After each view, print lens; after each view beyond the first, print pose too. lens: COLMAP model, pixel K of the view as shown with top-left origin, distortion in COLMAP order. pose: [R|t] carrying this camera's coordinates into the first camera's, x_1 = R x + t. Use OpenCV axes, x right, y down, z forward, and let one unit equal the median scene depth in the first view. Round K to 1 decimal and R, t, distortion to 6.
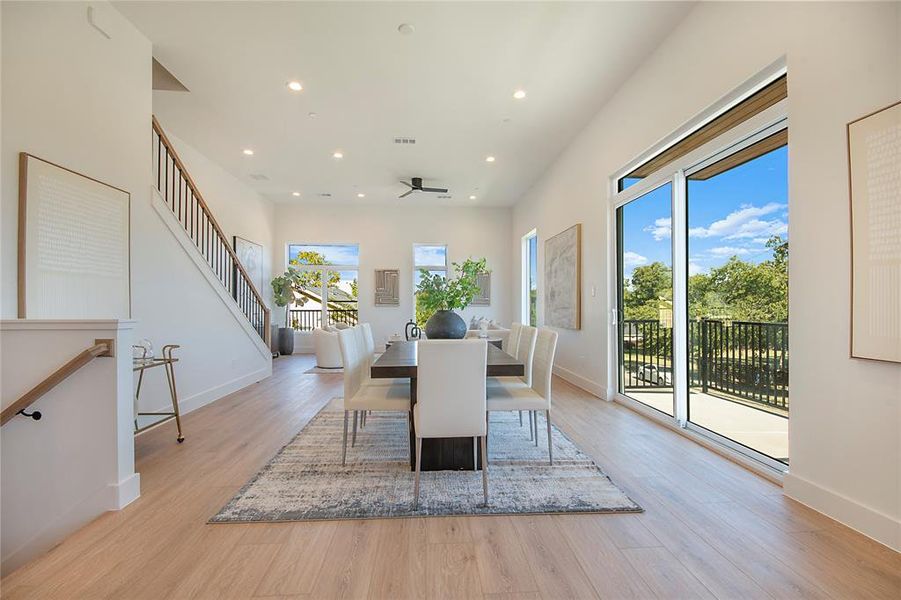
lens RADIAL K [[403.8, 0, 446.5], [0, 403.8, 307.2], [0, 0, 1]] dist [0.001446, -0.000274]
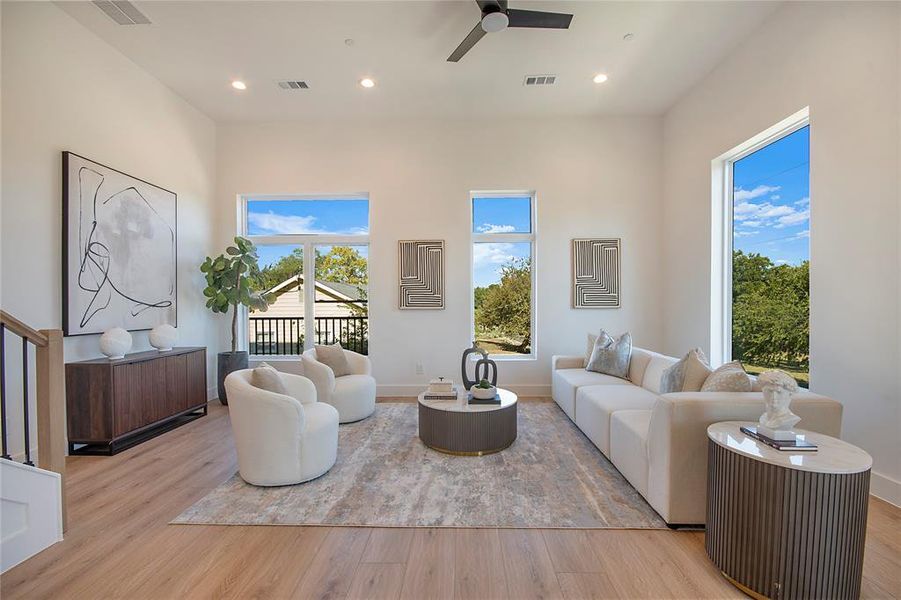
lens RADIAL K [[397.9, 0, 449.8], [0, 397.9, 304.5], [0, 0, 1]] dist [-0.003170, -0.000720]
pose [[0.996494, -0.004388, -0.083549, -0.214549], [0.004723, 0.999982, 0.003813, -0.035510], [0.083531, -0.004195, 0.996496, 1.545462]]
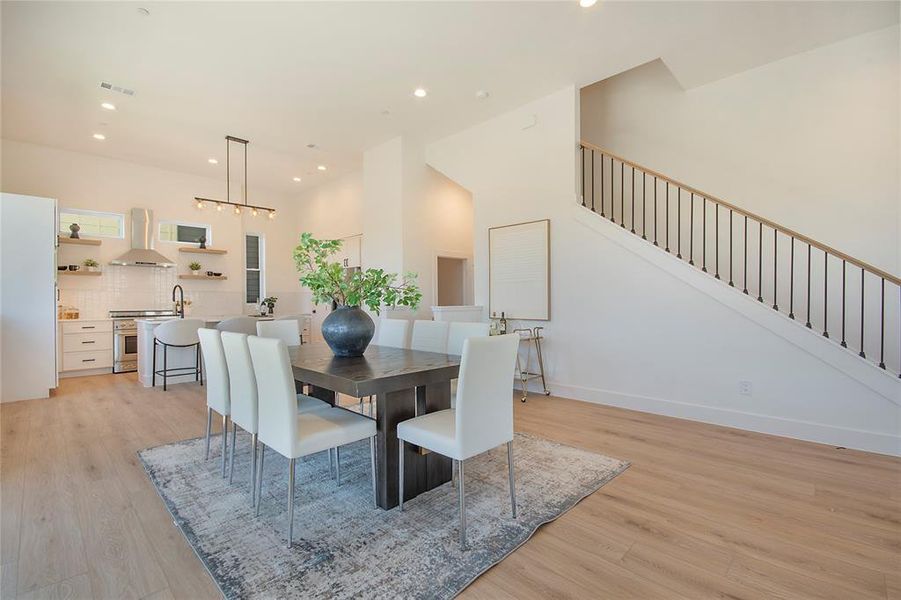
lens RADIAL K [[402.4, 0, 455.4], [0, 402.4, 301.1], [0, 0, 1]] dist [-0.003627, -0.001108]
pose [[-0.735132, 0.008903, -0.677866, 0.449224], [0.005841, 0.999960, 0.006800, -0.009942], [0.677899, 0.001040, -0.735154, 2.024142]]
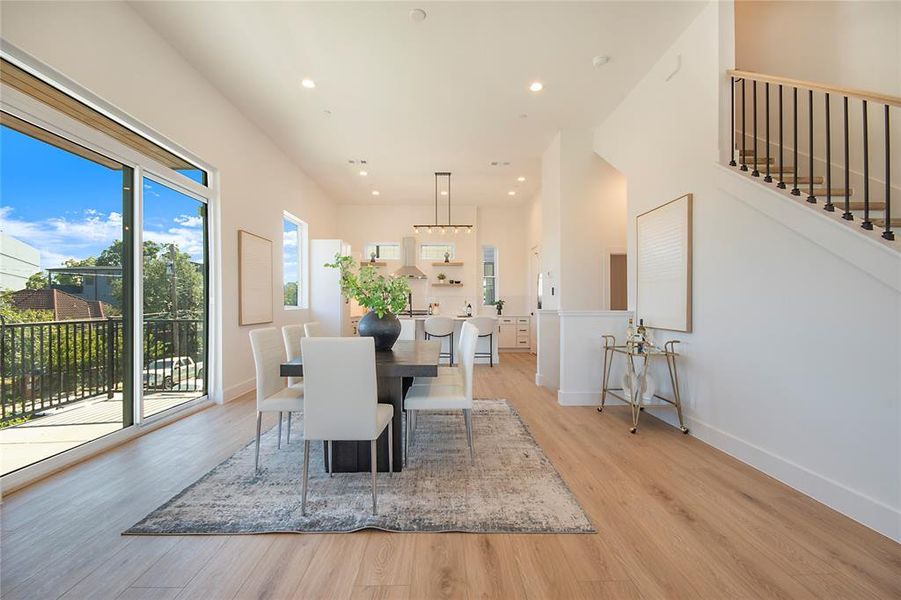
lens RADIAL K [[398.7, 0, 449.1], [0, 398.7, 306.9], [0, 0, 1]] dist [-0.000453, -0.000480]
pose [[-0.999186, 0.003209, 0.040220, -0.235031], [0.003606, 0.999945, 0.009814, -0.007163], [-0.040186, 0.009951, -0.999143, 2.275920]]
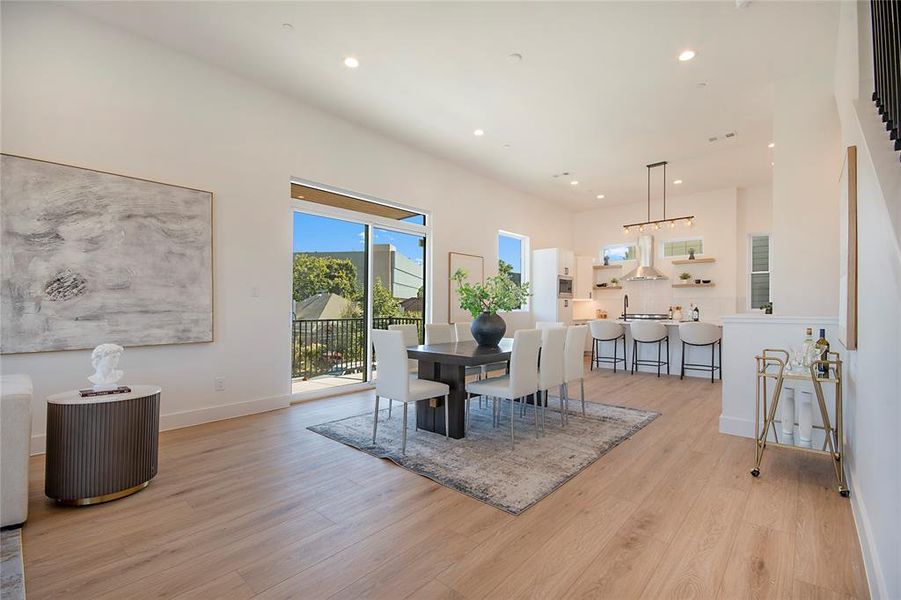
lens RADIAL K [[395.3, 0, 451.7], [0, 395.3, 311.7], [0, 0, 1]] dist [-0.001406, -0.000859]
pose [[-0.703639, -0.003581, 0.710548, -0.859598], [0.005901, 0.999923, 0.010883, -0.008242], [-0.710533, 0.011851, -0.703564, 2.202236]]
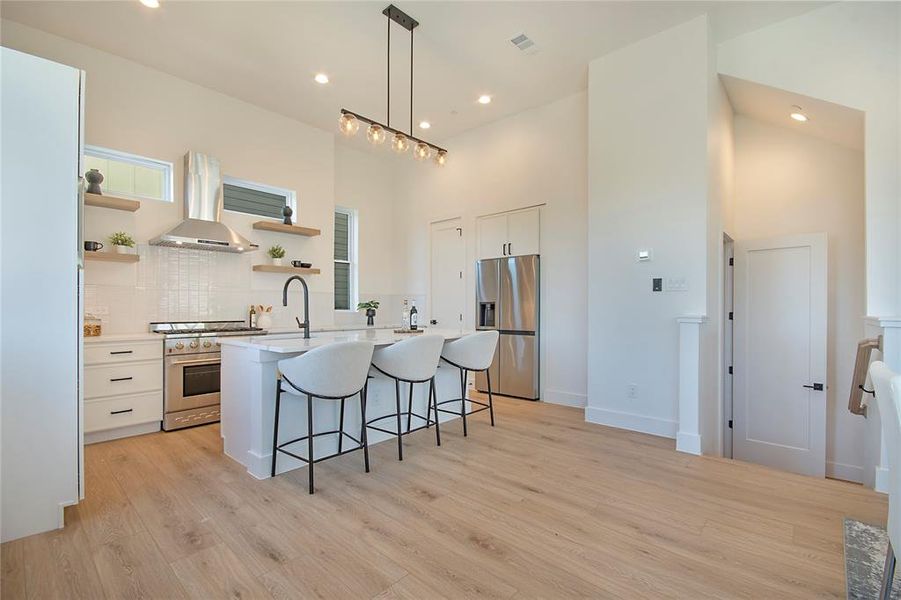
lens RADIAL K [[398.2, 0, 452.0], [0, 398.2, 306.5], [0, 0, 1]] dist [-0.000668, -0.000448]
pose [[-0.712402, 0.003068, -0.701765, 0.562057], [0.002035, 0.999995, 0.002306, -0.003536], [0.701768, 0.000215, -0.712405, 0.730678]]
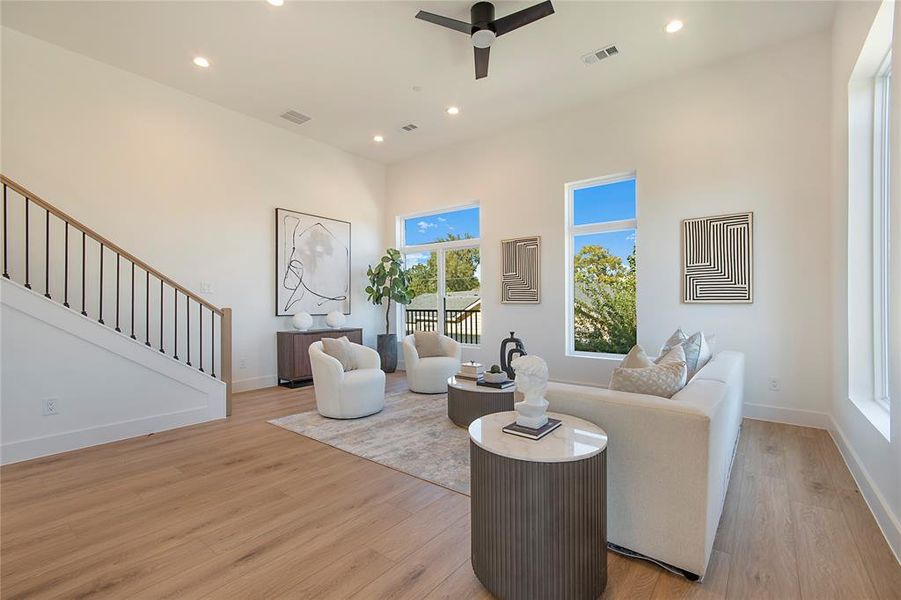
lens RADIAL K [[398.7, 0, 449.1], [0, 398.7, 306.9], [0, 0, 1]] dist [-0.000453, -0.000480]
pose [[0.749354, 0.005148, -0.662150, 0.467341], [-0.000591, 0.999975, 0.007106, -0.006778], [0.662169, -0.004933, 0.749338, 1.663513]]
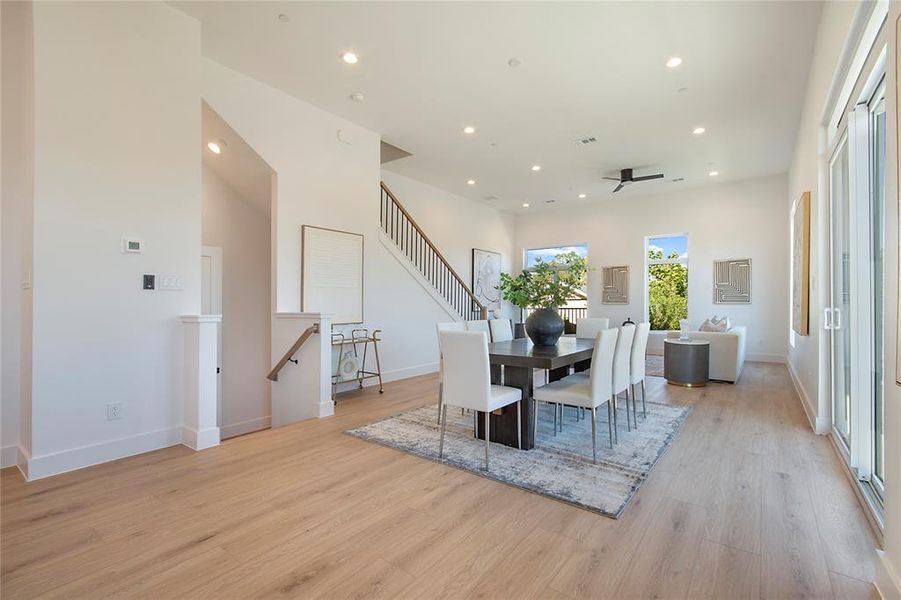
lens RADIAL K [[403.3, 0, 449.6], [0, 403.3, 308.2], [0, 0, 1]] dist [0.021052, -0.000015]
pose [[0.755770, 0.003803, -0.654827, 0.604072], [0.001369, 0.999972, 0.007388, -0.001989], [0.654836, -0.006480, 0.755743, 0.009679]]
